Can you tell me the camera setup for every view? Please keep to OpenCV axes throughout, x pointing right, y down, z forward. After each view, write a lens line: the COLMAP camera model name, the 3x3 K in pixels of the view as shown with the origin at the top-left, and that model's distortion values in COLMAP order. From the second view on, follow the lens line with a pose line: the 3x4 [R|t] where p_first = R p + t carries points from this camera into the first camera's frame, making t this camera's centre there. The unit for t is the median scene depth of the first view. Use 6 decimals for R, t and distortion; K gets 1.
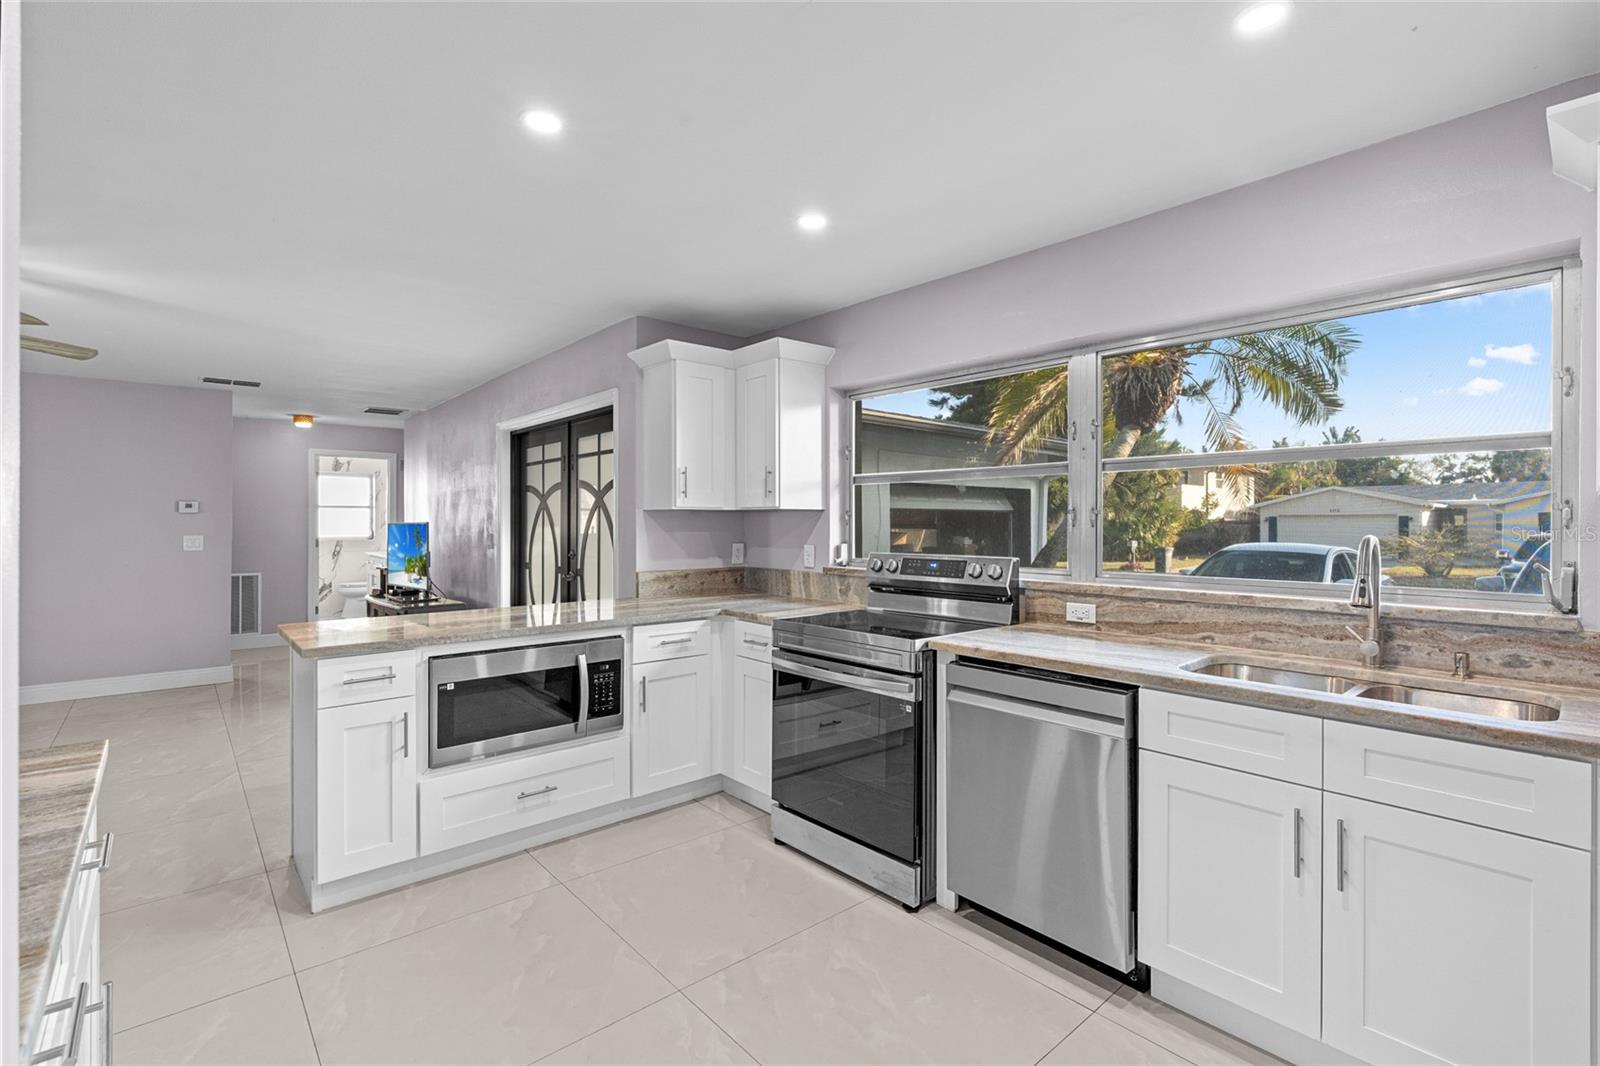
lens RADIAL K [[728.4, 0, 803.7], [0, 728.4, 529.0], [0, 0, 1]] dist [-0.003999, -0.000217]
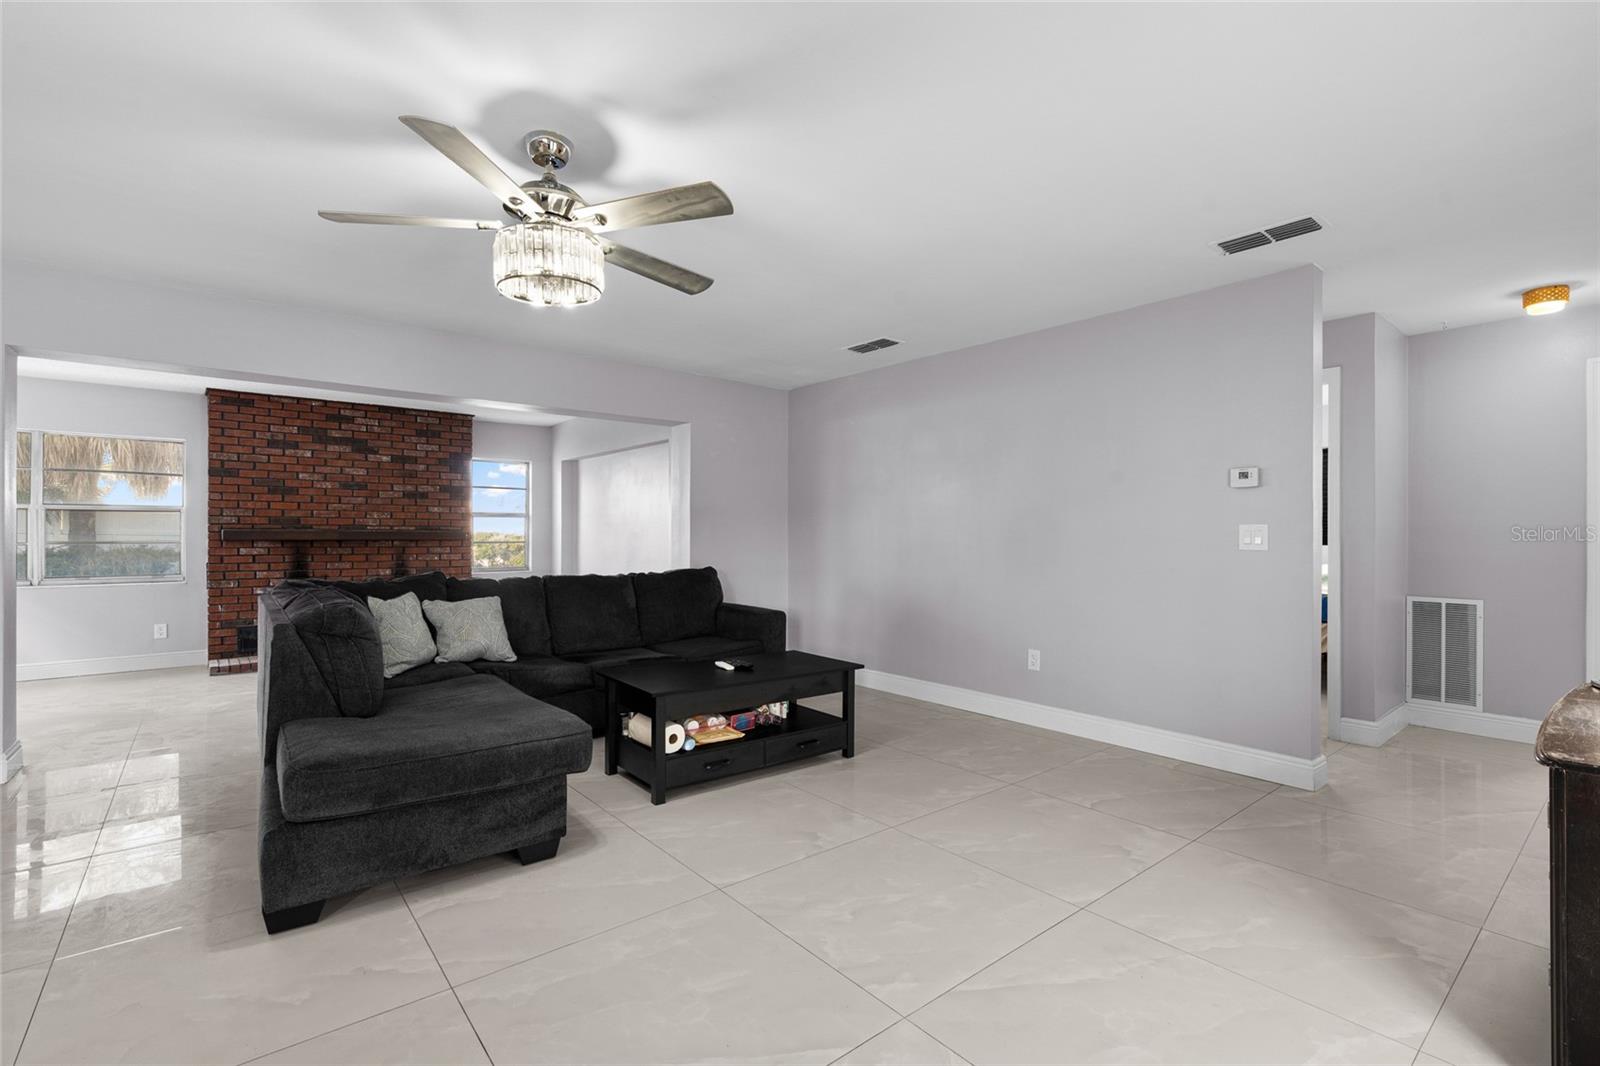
lens RADIAL K [[728.4, 0, 795.8], [0, 728.4, 531.2], [0, 0, 1]] dist [-0.003999, -0.000217]
pose [[-0.034897, -0.006309, -0.999371, -0.360426], [-0.012724, 0.999902, -0.005868, 0.036023], [0.999310, 0.012511, -0.034974, 1.025452]]
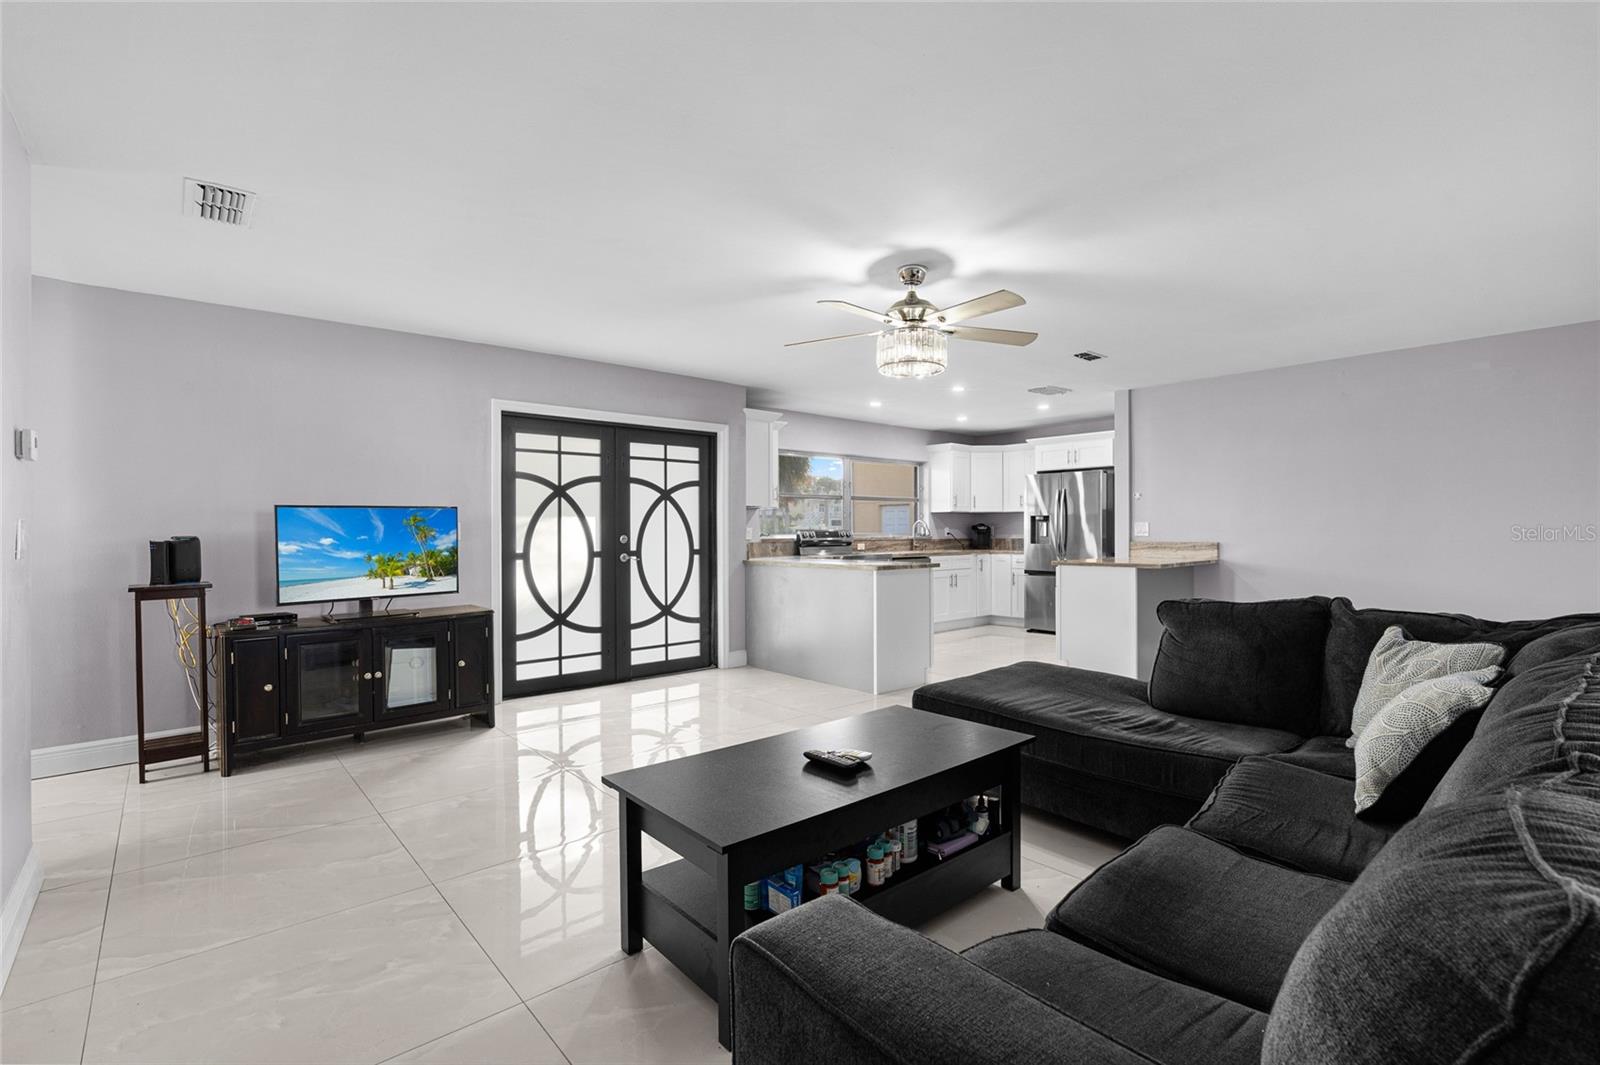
lens RADIAL K [[728.4, 0, 807.5], [0, 728.4, 531.4], [0, 0, 1]] dist [-0.003999, -0.000217]
pose [[-0.009624, -0.000584, 0.999954, -1.964560], [0.015713, 0.999876, 0.000735, 0.033906], [-0.999830, 0.015719, -0.009614, 0.931241]]
